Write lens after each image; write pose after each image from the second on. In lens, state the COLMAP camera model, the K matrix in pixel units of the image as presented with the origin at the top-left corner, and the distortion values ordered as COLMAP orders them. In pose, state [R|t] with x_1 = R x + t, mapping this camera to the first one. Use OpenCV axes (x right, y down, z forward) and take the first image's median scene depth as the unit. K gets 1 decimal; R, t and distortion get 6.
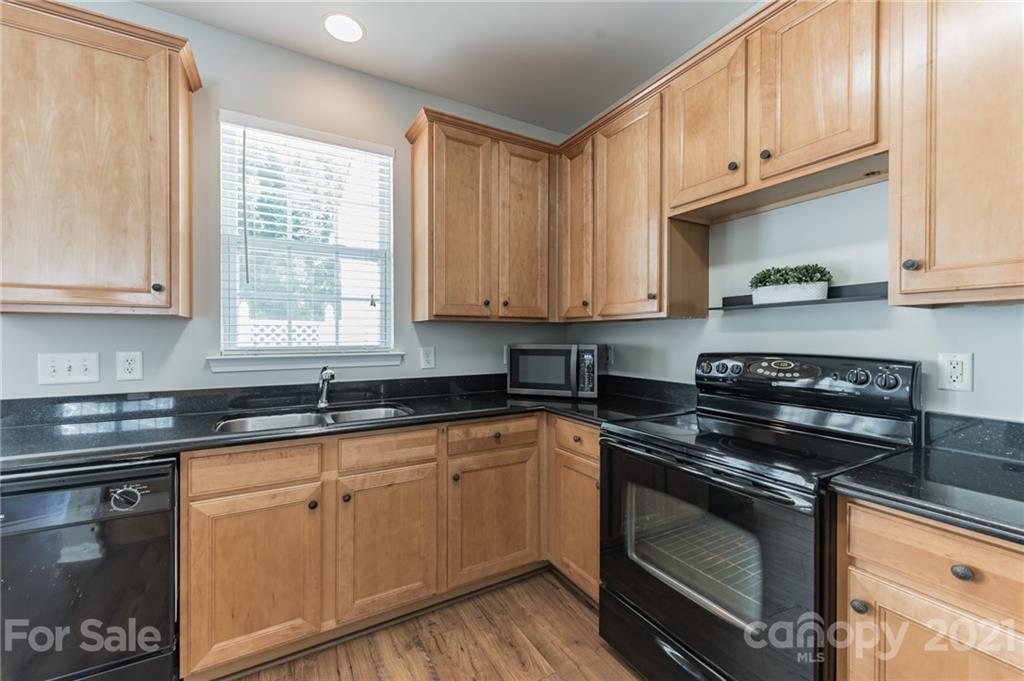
lens RADIAL K [[399.9, 0, 508.5], [0, 399.9, 339.0], [0, 0, 1]] dist [0.002213, 0.000102]
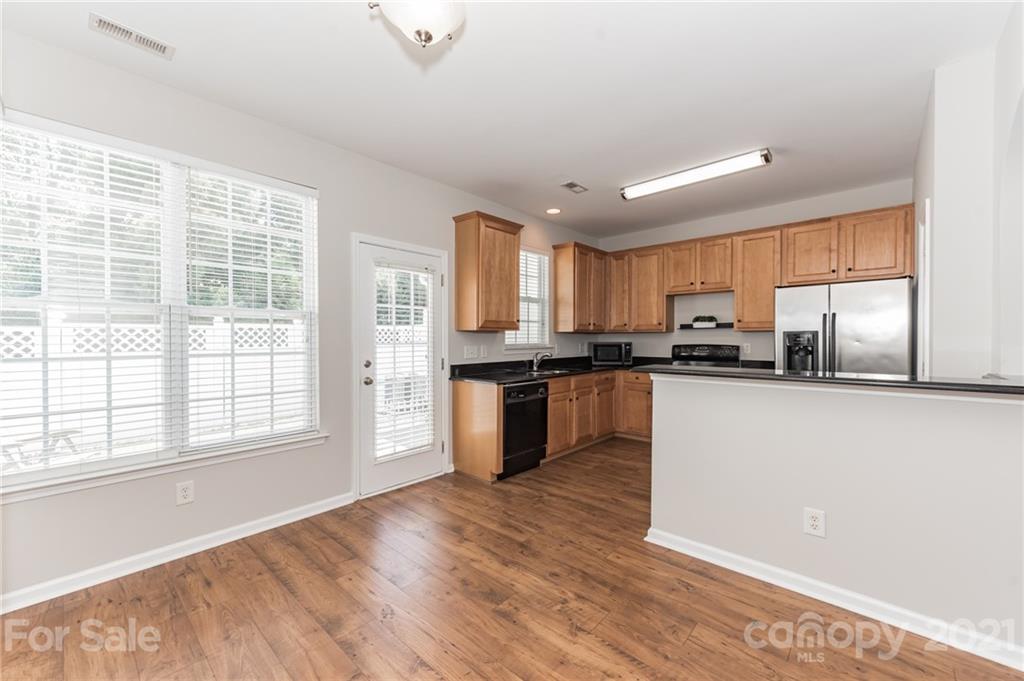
lens RADIAL K [[399.9, 0, 517.7], [0, 399.9, 341.2], [0, 0, 1]] dist [0.002213, 0.000102]
pose [[0.945010, 0.002887, 0.327029, -1.390151], [-0.001057, 0.999983, -0.005774, 0.026004], [-0.327040, 0.005111, 0.944997, -1.192655]]
